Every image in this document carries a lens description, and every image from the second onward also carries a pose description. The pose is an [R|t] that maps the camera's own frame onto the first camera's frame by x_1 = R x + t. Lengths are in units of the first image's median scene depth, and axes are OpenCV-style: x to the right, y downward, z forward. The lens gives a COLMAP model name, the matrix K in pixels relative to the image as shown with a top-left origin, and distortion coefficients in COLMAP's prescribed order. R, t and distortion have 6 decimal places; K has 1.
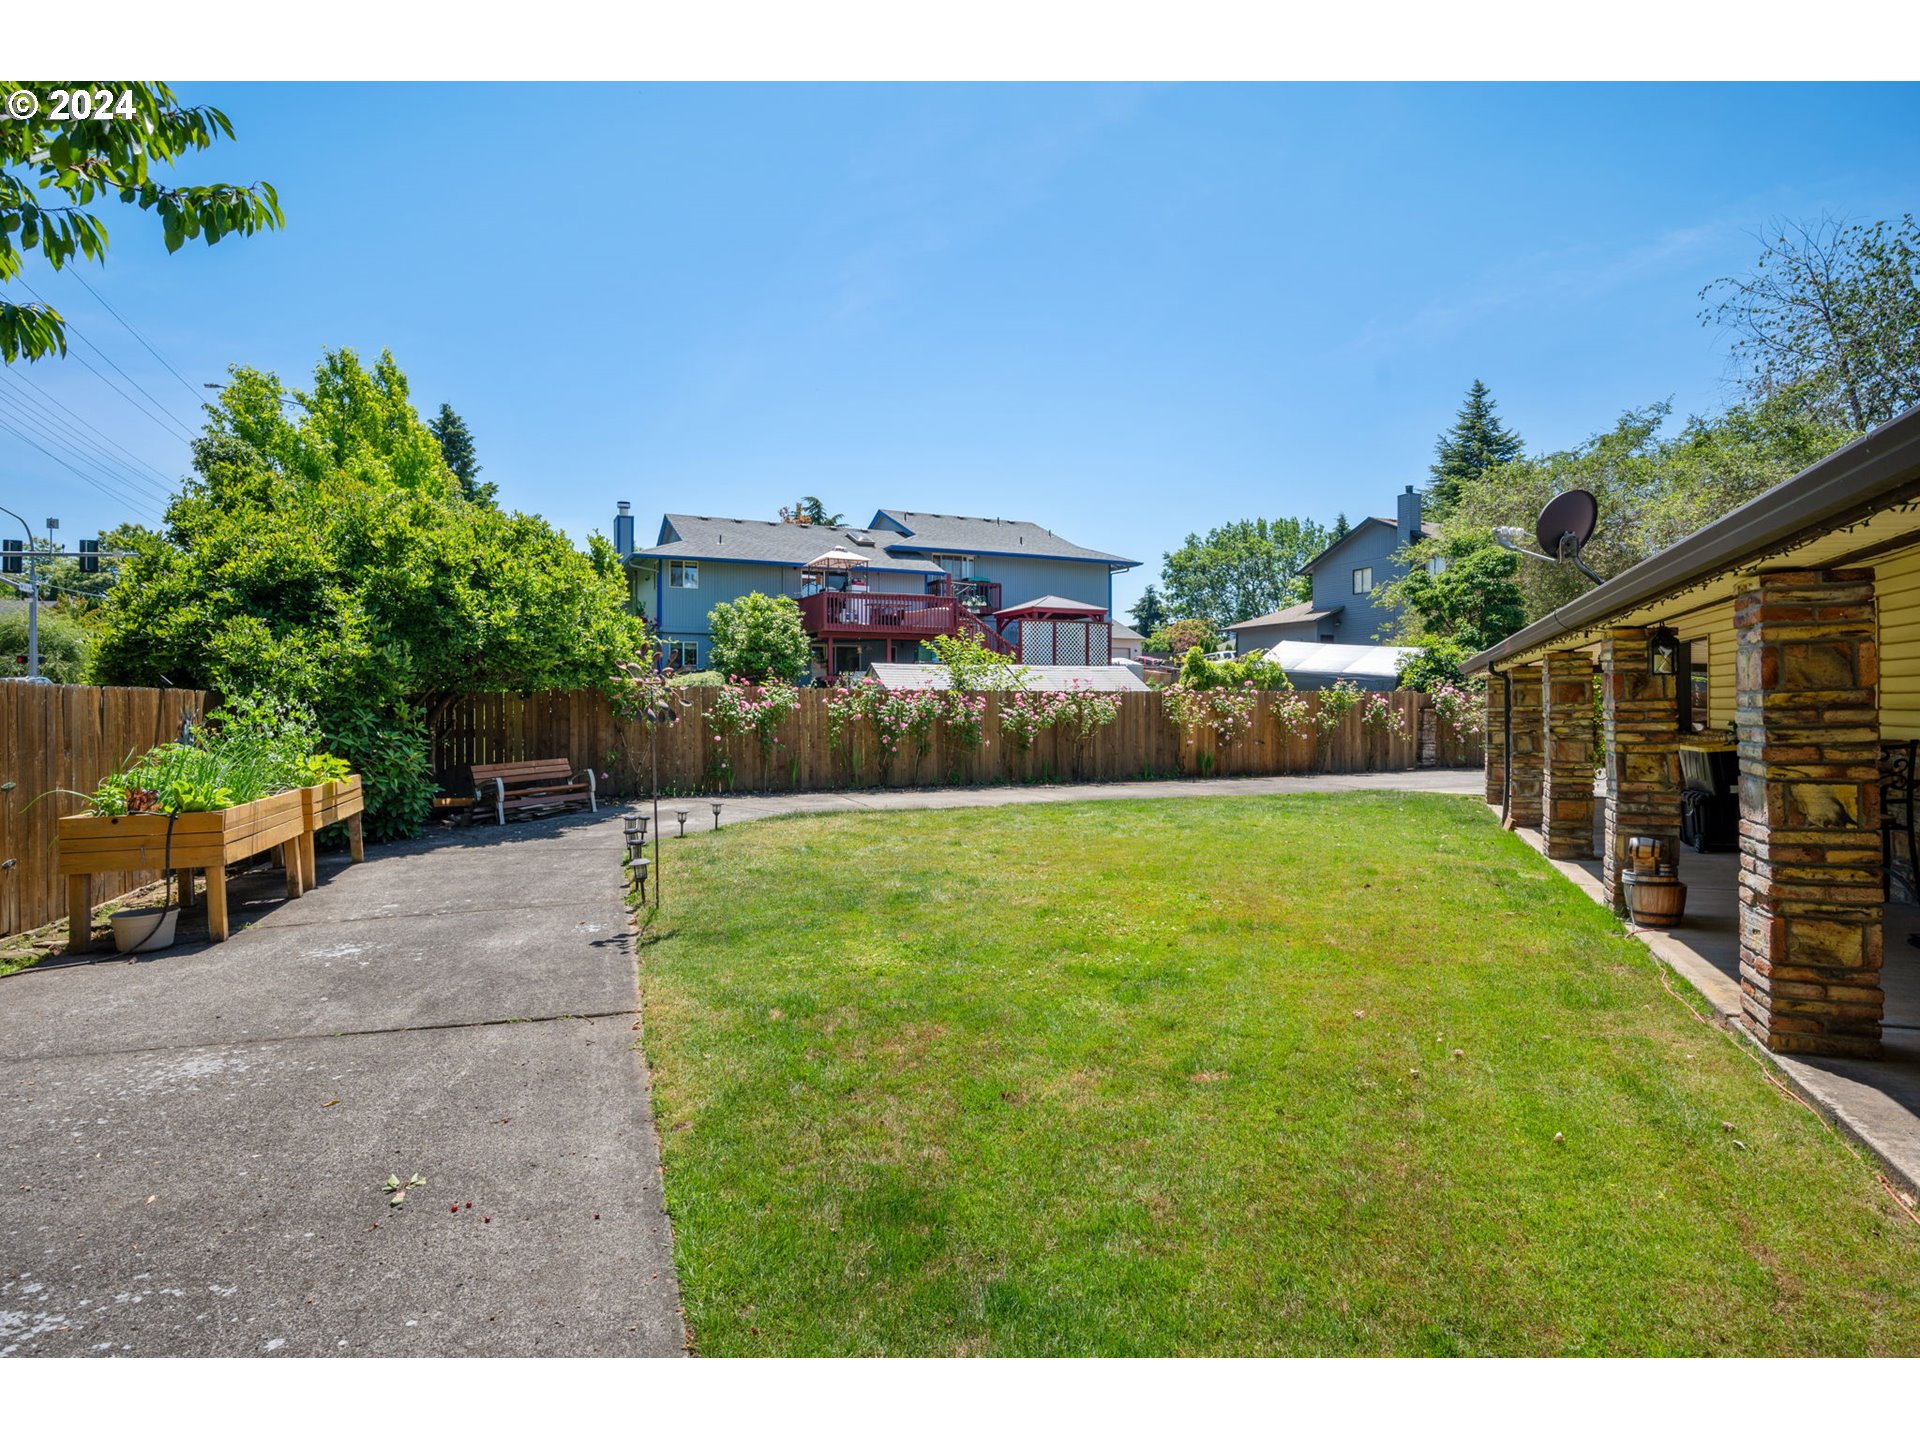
lens RADIAL K [[999.1, 0, 961.4], [0, 999.1, 762.9], [0, 0, 1]] dist [-0.000502, -0.001133]
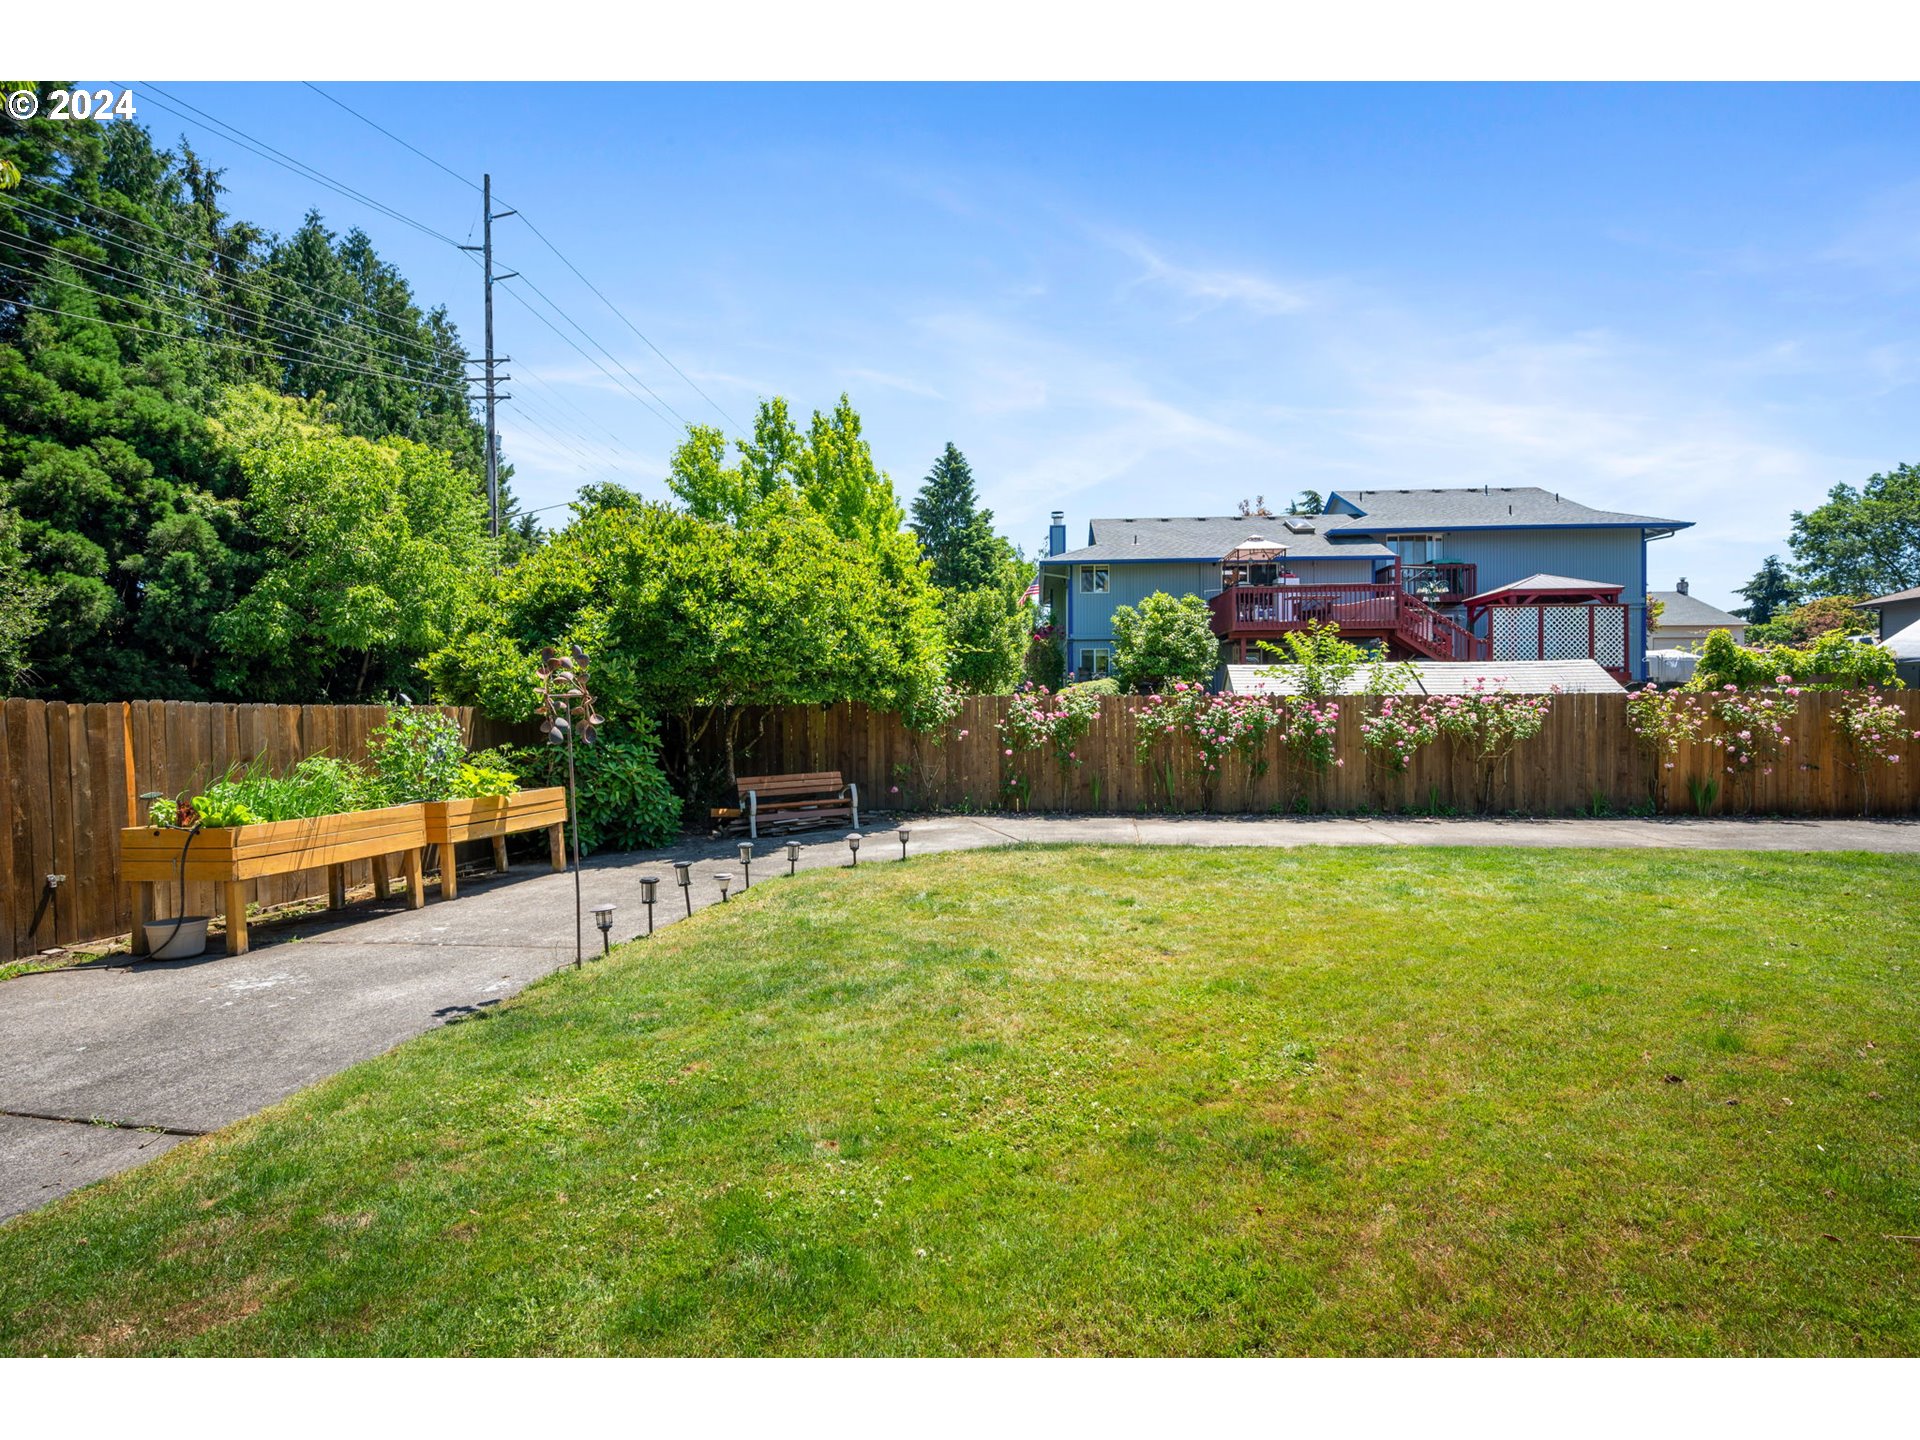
lens RADIAL K [[999.1, 0, 961.4], [0, 999.1, 762.9], [0, 0, 1]] dist [-0.000502, -0.001133]
pose [[0.877240, 0.018574, -0.479693, 0.124939], [-0.021923, 0.999759, -0.001380, -0.010233], [0.479552, 0.011727, 0.877435, 0.145549]]
